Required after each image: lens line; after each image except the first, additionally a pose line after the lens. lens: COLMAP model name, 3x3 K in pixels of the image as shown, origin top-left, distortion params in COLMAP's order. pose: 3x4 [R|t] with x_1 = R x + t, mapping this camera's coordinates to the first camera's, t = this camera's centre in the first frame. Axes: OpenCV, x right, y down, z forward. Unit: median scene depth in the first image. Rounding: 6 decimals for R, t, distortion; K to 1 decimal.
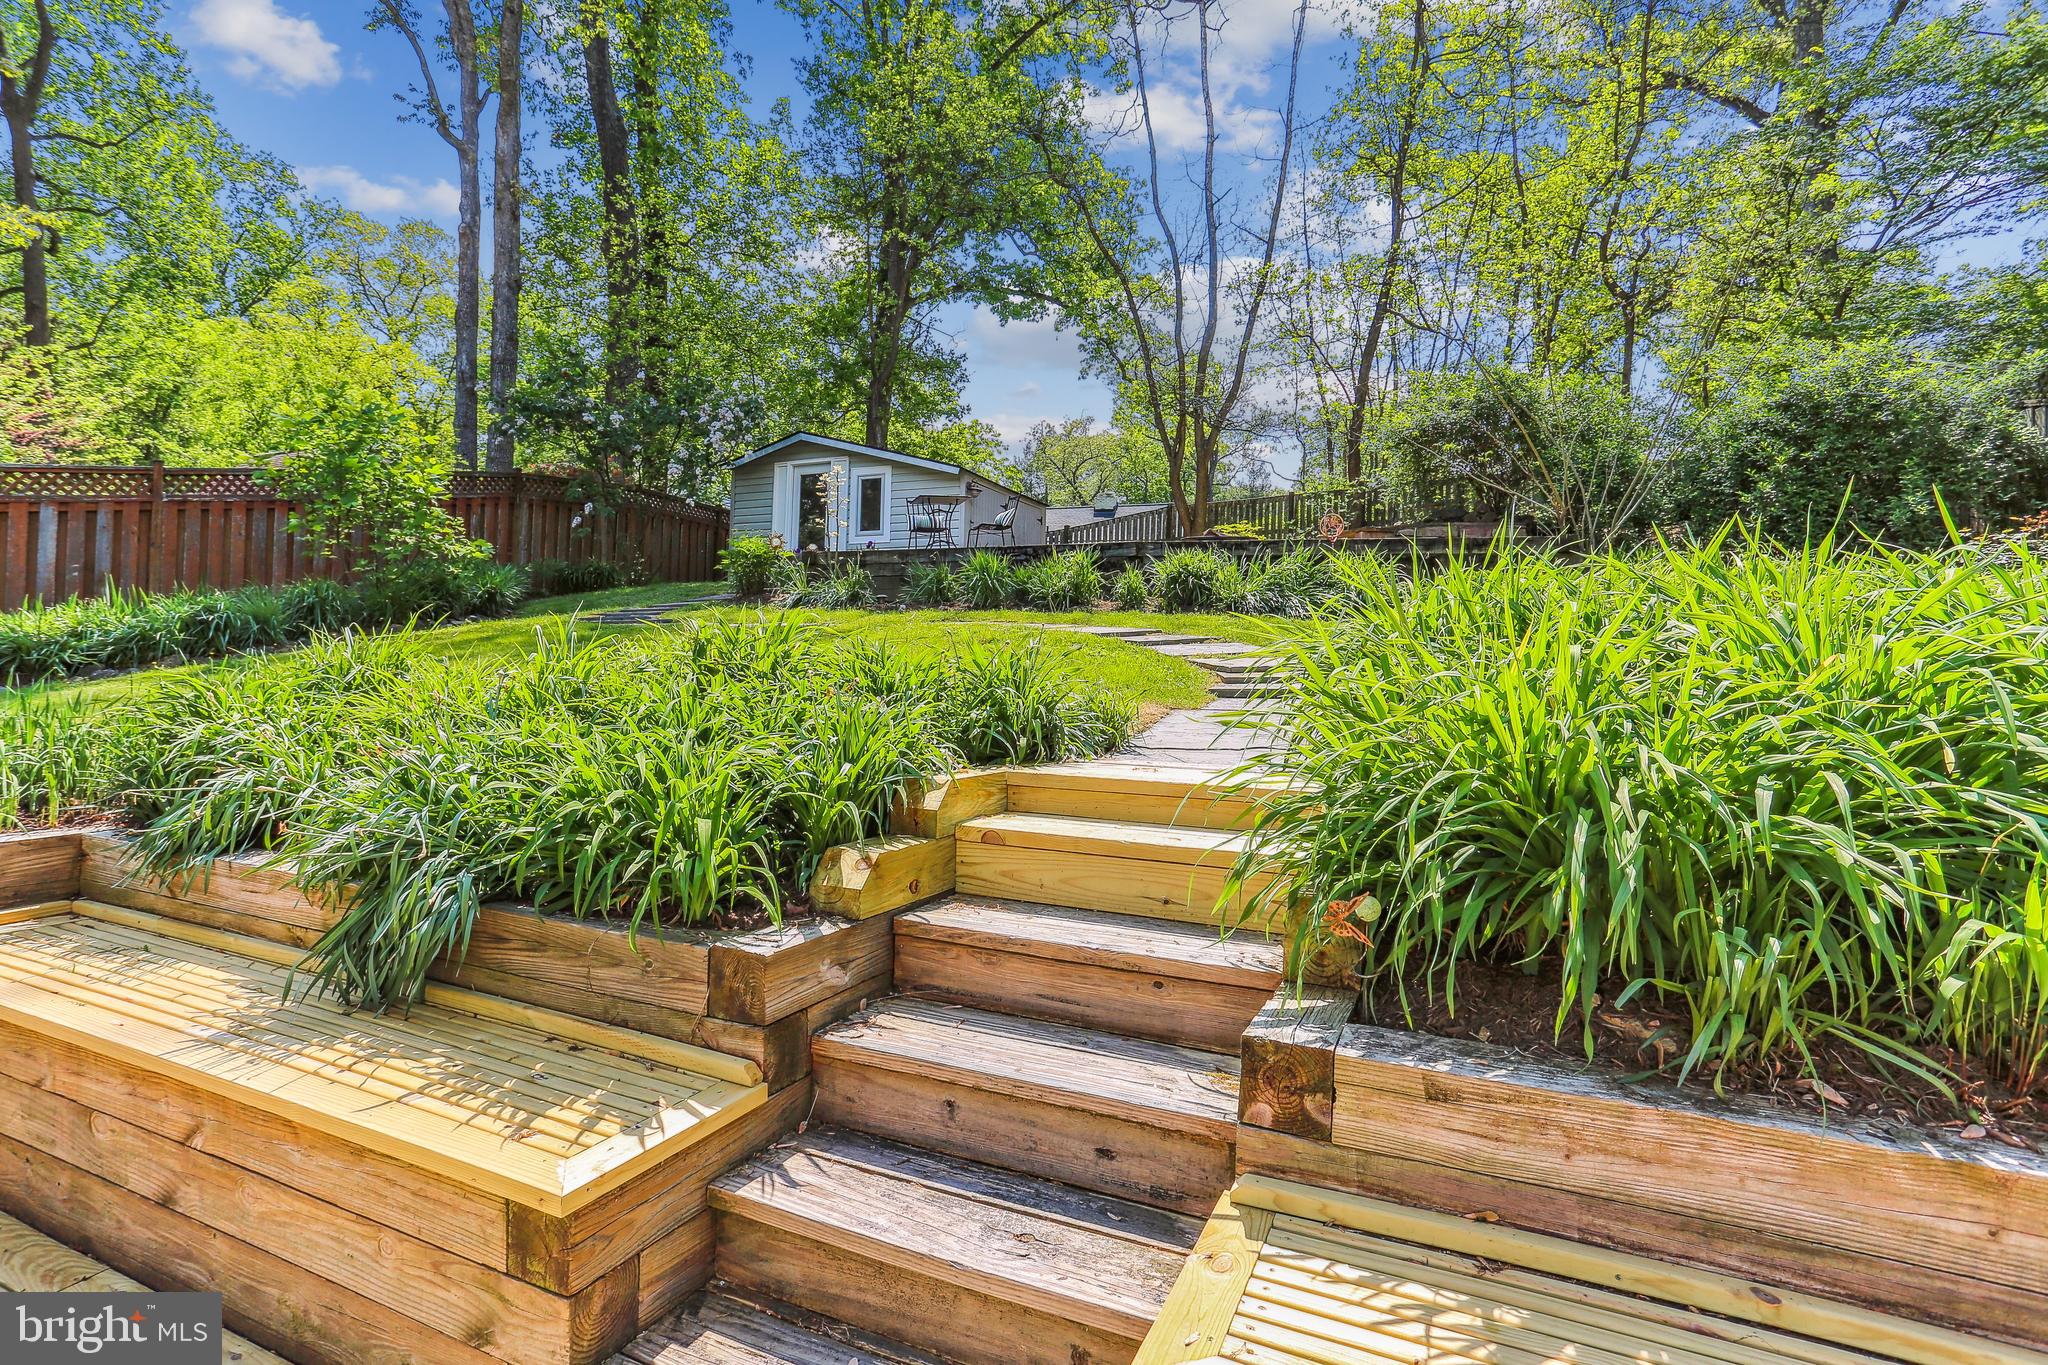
lens RADIAL K [[1028.1, 0, 1001.9], [0, 1028.1, 646.5], [0, 0, 1]] dist [-0.055502, 0.035012]
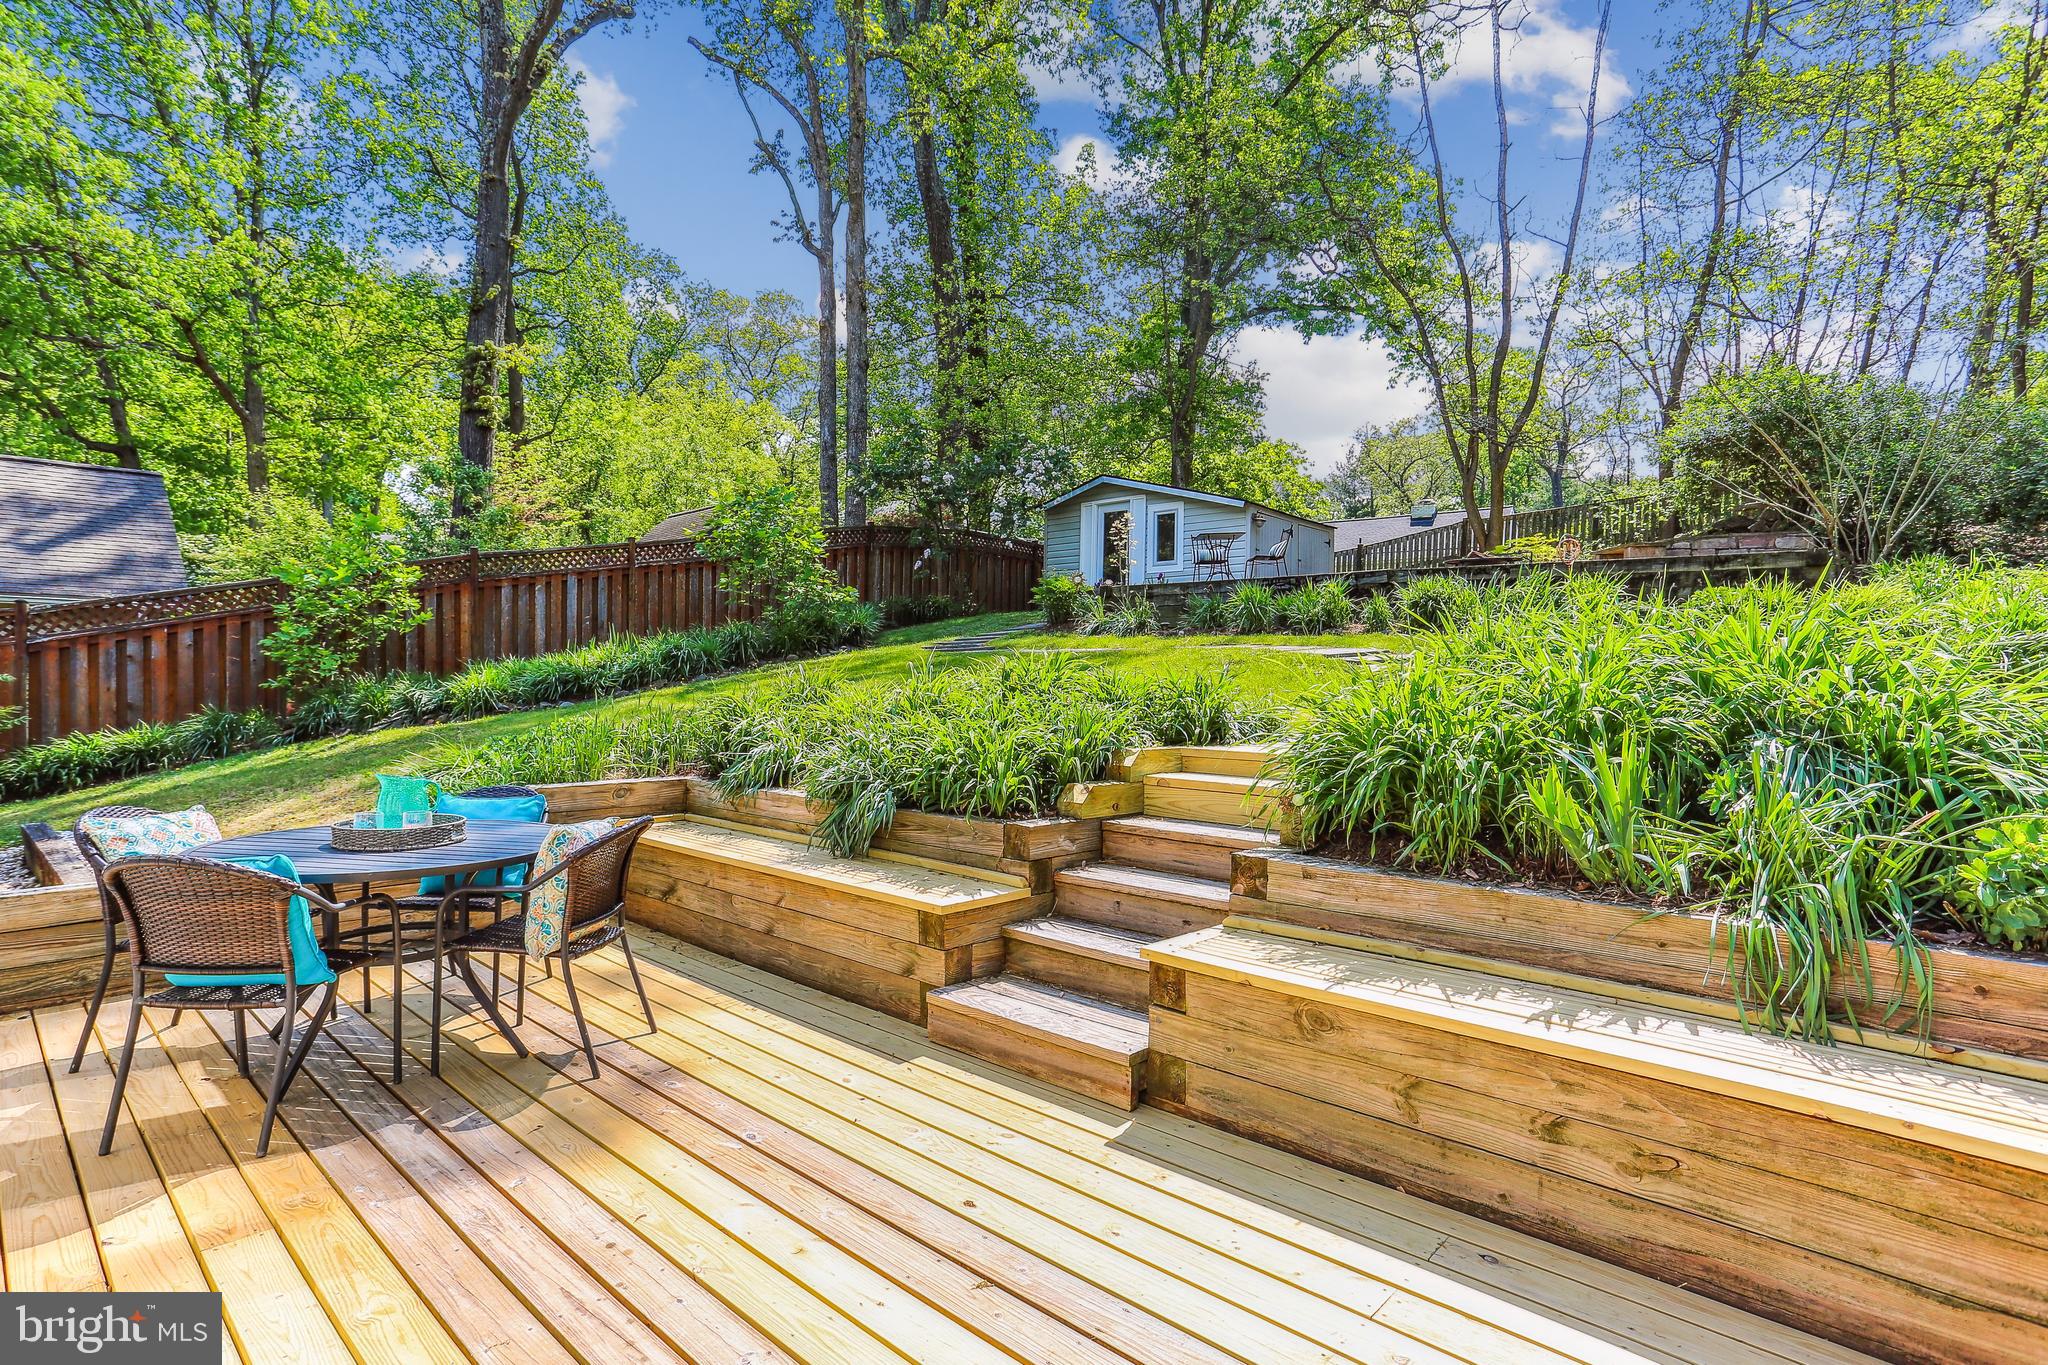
lens RADIAL K [[978.3, 0, 1019.0], [0, 978.3, 672.3], [0, 0, 1]] dist [-0.049444, 0.029113]
pose [[0.957785, -0.012833, -0.287199, 0.045449], [0.015413, 0.999859, 0.006722, -0.003260], [0.287073, -0.010865, 0.957847, -0.127641]]
